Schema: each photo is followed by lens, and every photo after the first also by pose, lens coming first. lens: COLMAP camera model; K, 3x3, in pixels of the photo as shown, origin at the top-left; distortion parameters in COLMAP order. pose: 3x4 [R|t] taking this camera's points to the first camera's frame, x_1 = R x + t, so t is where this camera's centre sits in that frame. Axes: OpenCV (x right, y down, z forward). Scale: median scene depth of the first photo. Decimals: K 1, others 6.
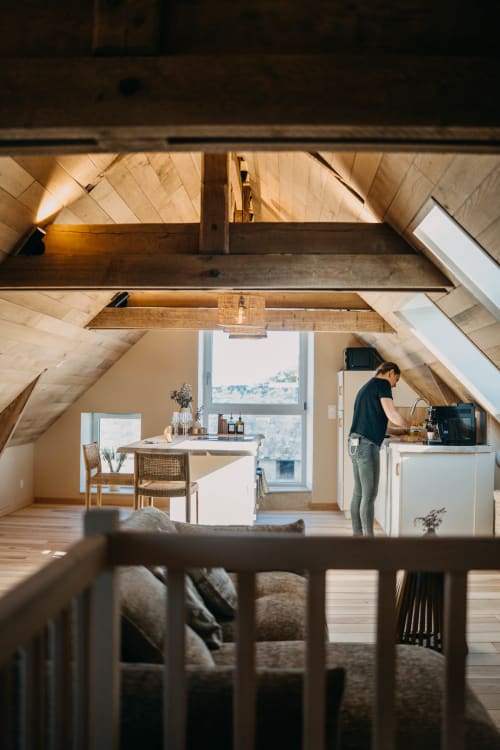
lens RADIAL K [[714.0, 0, 248.8], [0, 714.0, 375.2], [0, 0, 1]] dist [-0.108622, 0.000000]
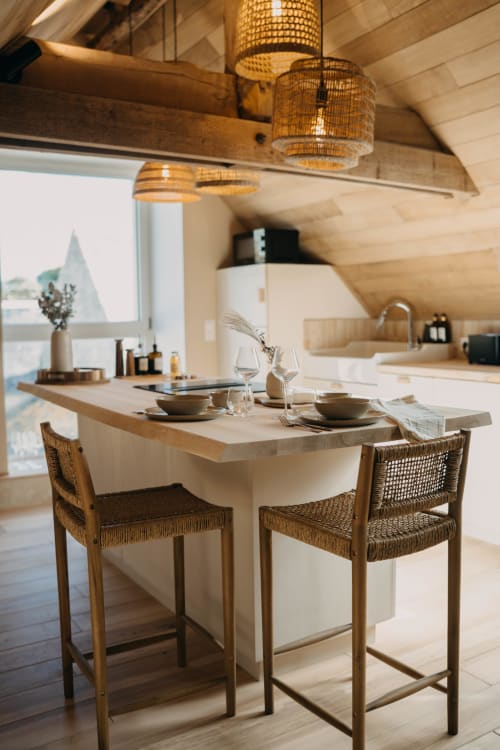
lens RADIAL K [[714.0, 0, 251.9], [0, 714.0, 374.0], [0, 0, 1]] dist [-0.108622, 0.000000]
pose [[0.822047, -0.070815, 0.564999, -0.308256], [0.007709, 0.993530, 0.113308, 0.024541], [-0.569368, -0.088789, 0.817274, 0.600188]]
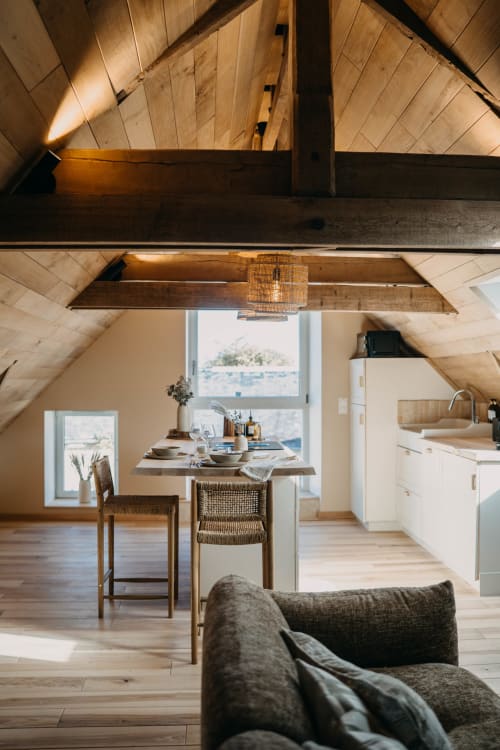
lens RADIAL K [[714.0, 0, 252.0], [0, 714.0, 375.2], [0, 0, 1]] dist [-0.108622, 0.000000]
pose [[0.993929, -0.010884, 0.109486, -0.118832], [0.008170, 0.999649, 0.025207, -0.010747], [-0.109722, -0.024160, 0.993669, 0.211847]]
